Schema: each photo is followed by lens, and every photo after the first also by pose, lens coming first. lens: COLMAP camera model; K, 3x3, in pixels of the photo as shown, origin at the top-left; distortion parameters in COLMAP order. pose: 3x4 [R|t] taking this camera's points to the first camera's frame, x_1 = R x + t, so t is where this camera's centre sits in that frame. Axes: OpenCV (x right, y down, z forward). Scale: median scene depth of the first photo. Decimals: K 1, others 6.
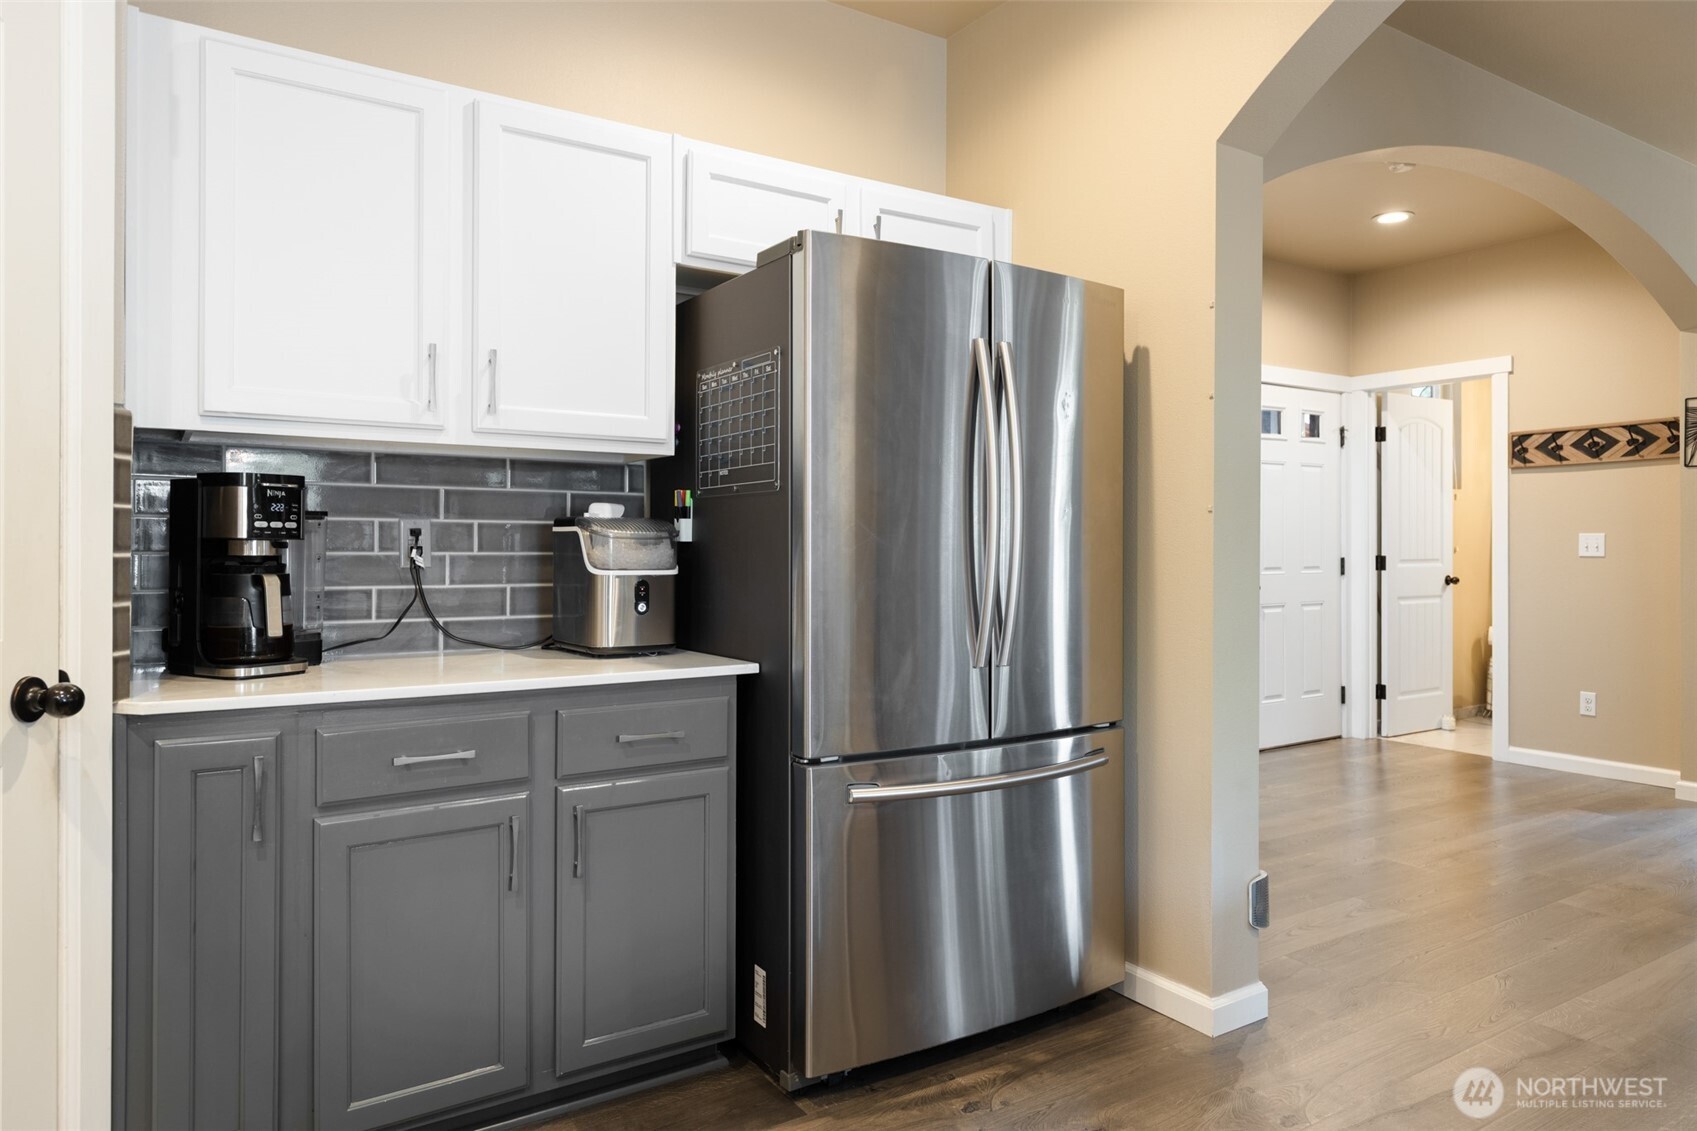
lens RADIAL K [[1080.2, 0, 848.9], [0, 1080.2, 551.0], [0, 0, 1]] dist [-0.004331, 0.000985]
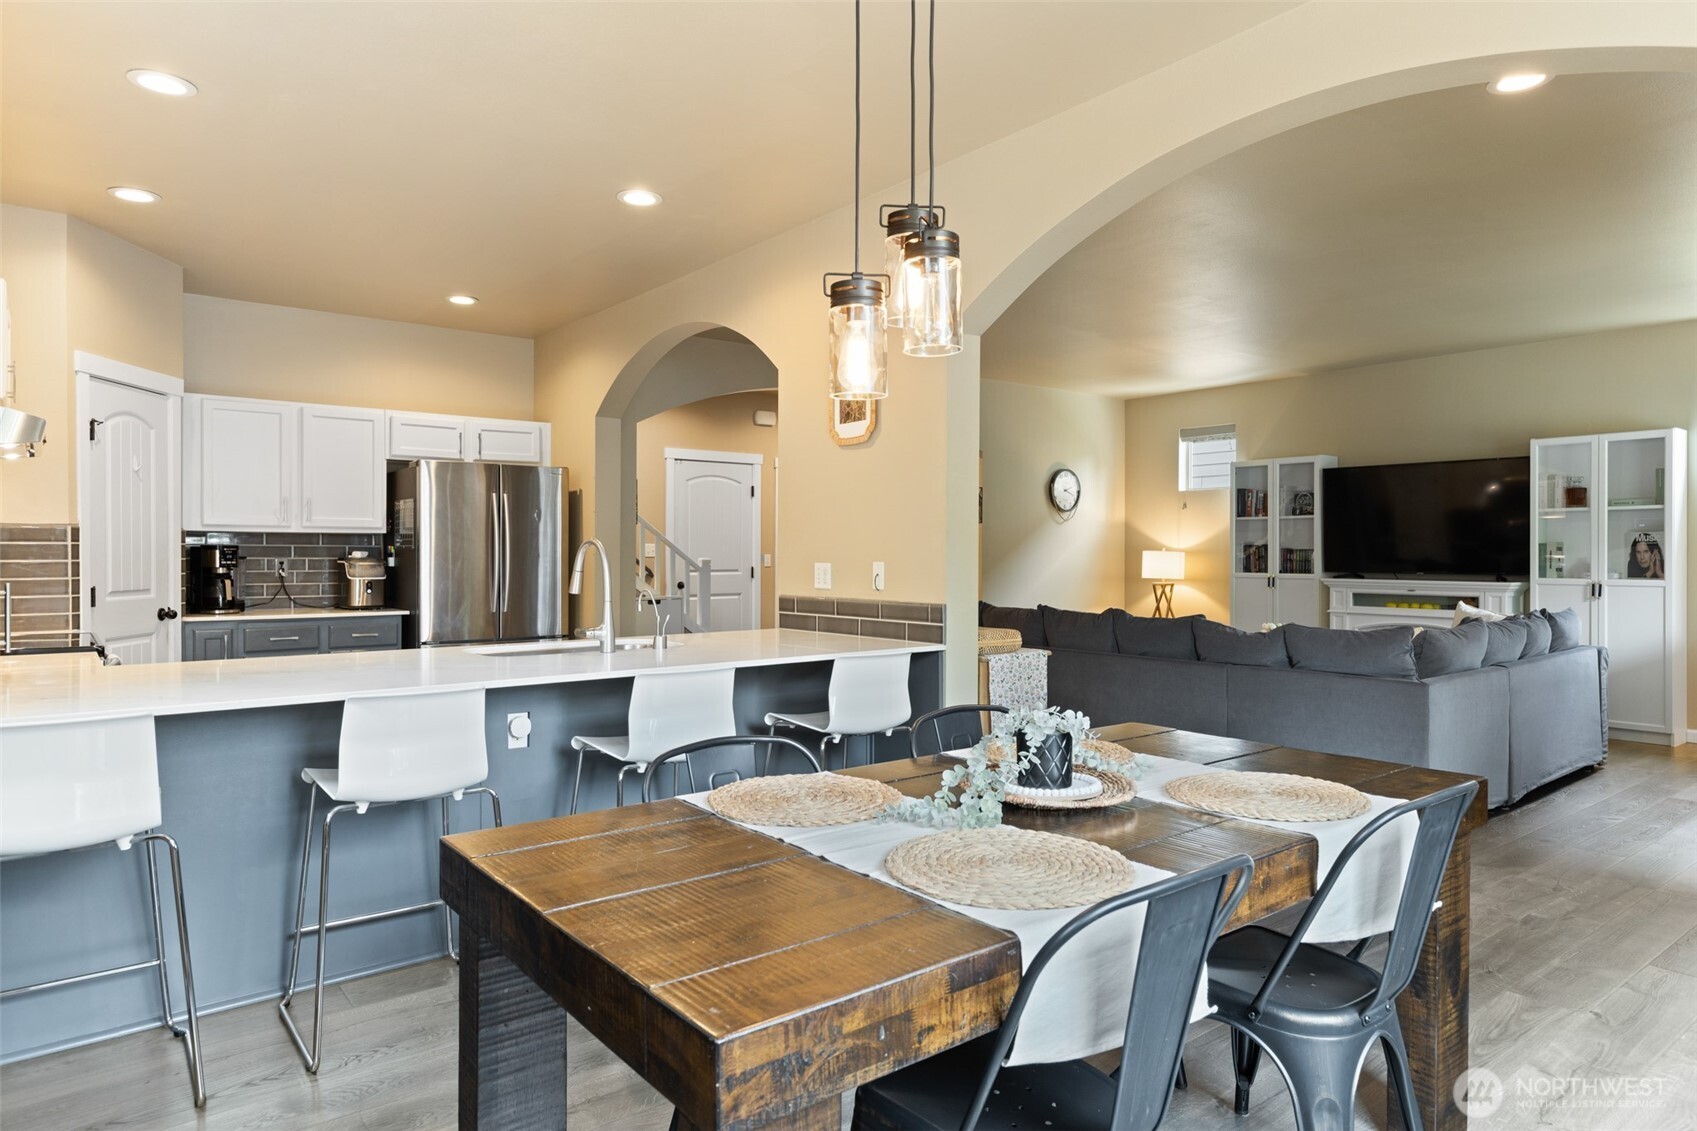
lens RADIAL K [[1036.5, 0, 852.5], [0, 1036.5, 565.4], [0, 0, 1]] dist [0.003332, 0.000550]
pose [[0.995791, -0.001520, 0.091643, 0.761896], [0.000754, 0.999965, 0.008384, -0.032588], [-0.091652, -0.008280, 0.995757, -1.665146]]
